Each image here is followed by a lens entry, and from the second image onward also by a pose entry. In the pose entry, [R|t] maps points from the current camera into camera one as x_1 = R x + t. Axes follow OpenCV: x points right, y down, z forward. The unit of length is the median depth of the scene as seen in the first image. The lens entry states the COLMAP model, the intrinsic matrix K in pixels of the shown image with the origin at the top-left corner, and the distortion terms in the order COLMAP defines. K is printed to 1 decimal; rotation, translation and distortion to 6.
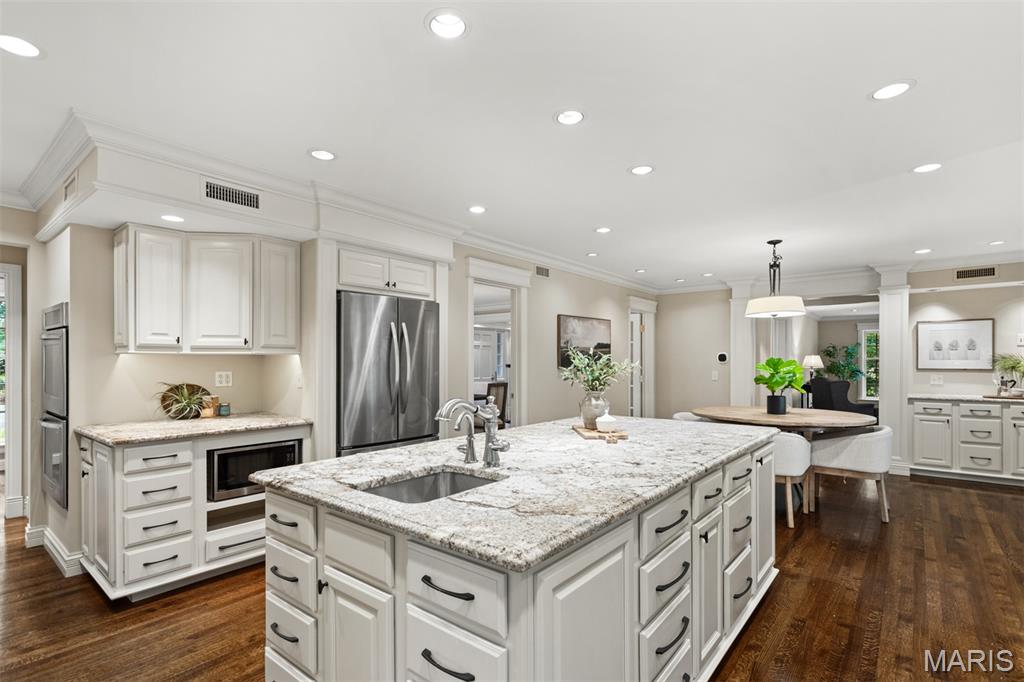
lens RADIAL K [[490.6, 0, 512.5], [0, 490.6, 363.3], [0, 0, 1]] dist [0.009827, 0.002152]
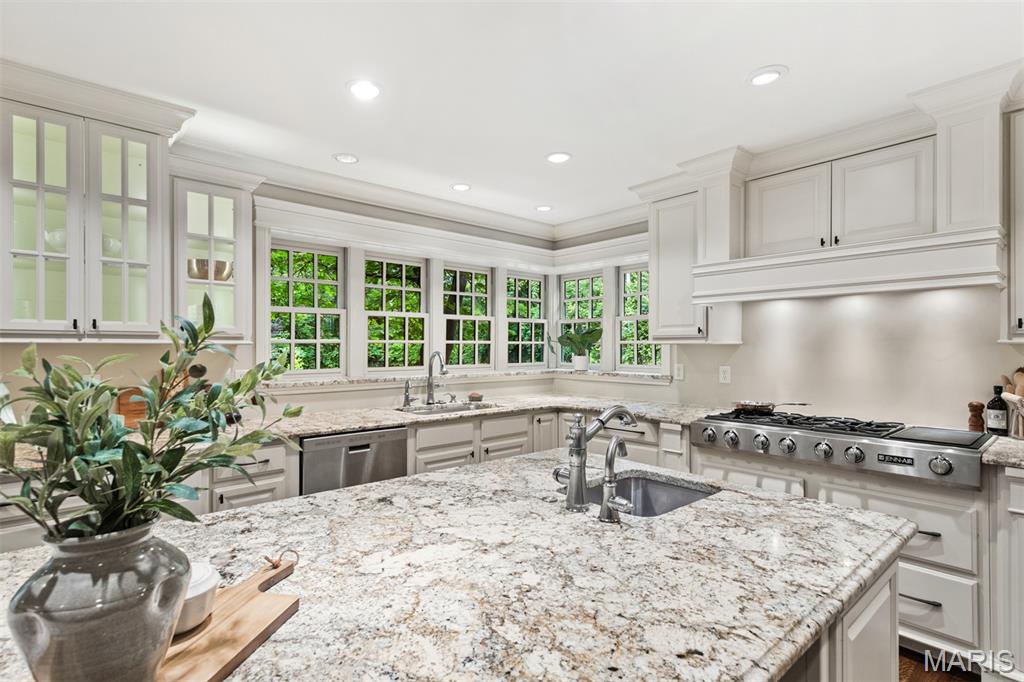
lens RADIAL K [[490.6, 0, 509.0], [0, 490.6, 343.9], [0, 0, 1]] dist [0.009827, 0.002152]
pose [[-0.984527, 0.002028, 0.175222, -0.023768], [0.001697, 0.999996, -0.002043, -0.011307], [-0.175226, -0.001714, -0.984527, 0.579034]]
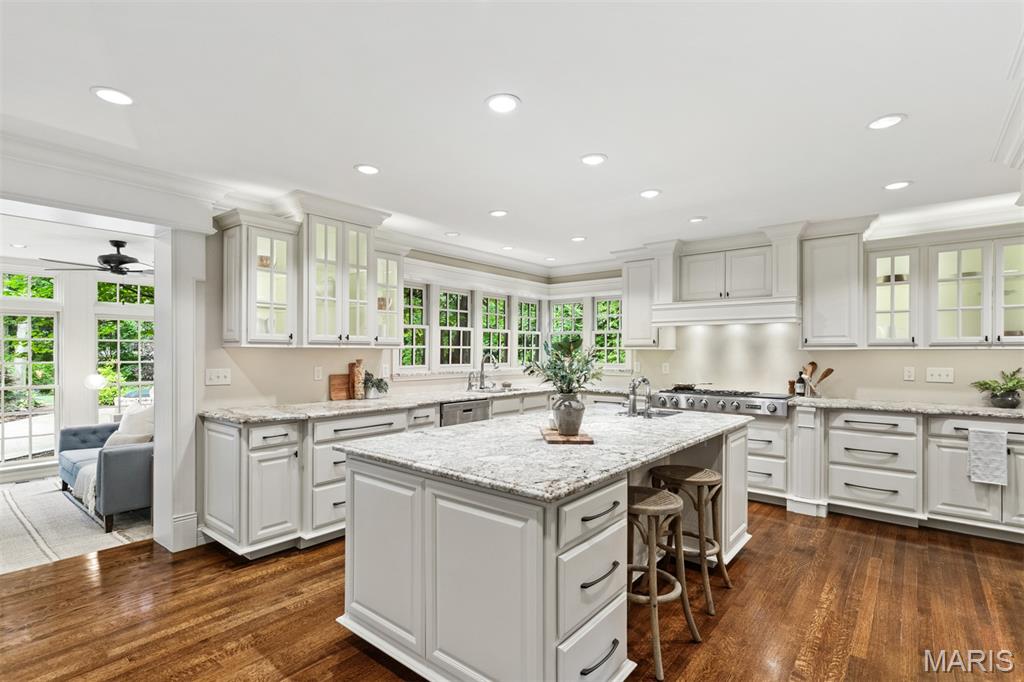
lens RADIAL K [[490.6, 0, 505.4], [0, 490.6, 350.1], [0, 0, 1]] dist [0.009827, 0.002152]
pose [[-0.999918, -0.002472, 0.012526, 0.135303], [-0.002464, 0.999997, 0.000582, -0.011147], [-0.012527, 0.000551, -0.999921, 0.940842]]
